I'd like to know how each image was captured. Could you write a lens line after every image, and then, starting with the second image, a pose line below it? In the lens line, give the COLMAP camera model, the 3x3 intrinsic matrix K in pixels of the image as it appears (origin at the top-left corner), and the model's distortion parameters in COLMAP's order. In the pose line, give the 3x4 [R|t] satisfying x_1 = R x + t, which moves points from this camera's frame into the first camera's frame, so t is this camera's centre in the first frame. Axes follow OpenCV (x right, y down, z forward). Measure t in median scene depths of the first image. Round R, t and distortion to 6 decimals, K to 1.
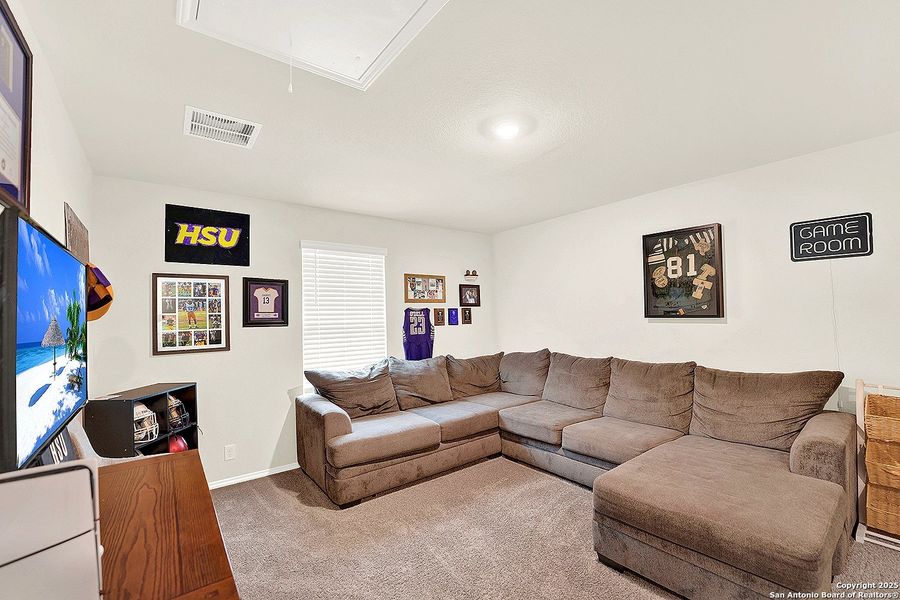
lens RADIAL K [[383.3, 0, 451.3], [0, 383.3, 297.2], [0, 0, 1]] dist [-0.022498, 0.000323]
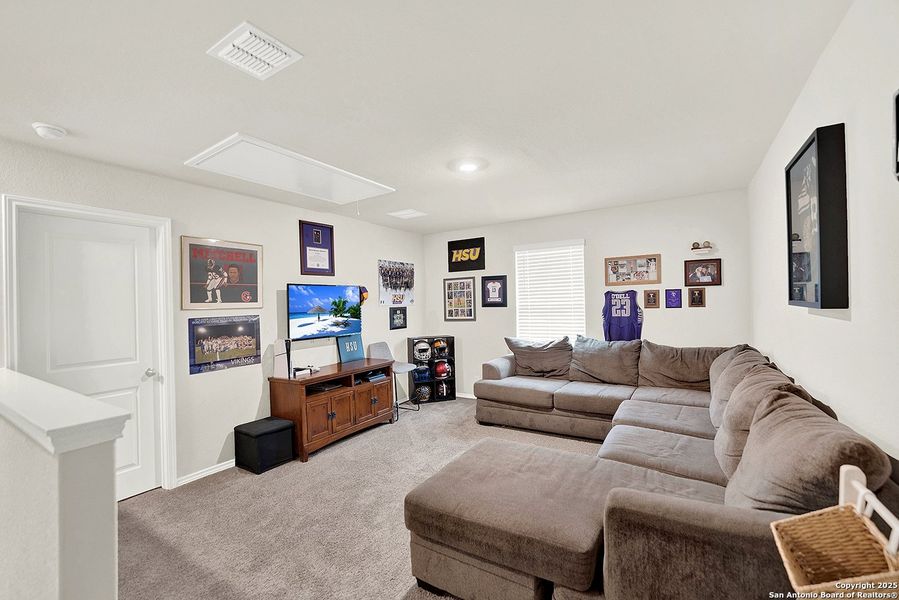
lens RADIAL K [[382.9, 0, 450.8], [0, 382.9, 297.2], [0, 0, 1]] dist [-0.022498, 0.000323]
pose [[0.320661, -0.008273, -0.947158, 0.893463], [0.060595, 0.998093, 0.011797, 0.008026], [0.945254, -0.061176, 0.320551, 0.317975]]
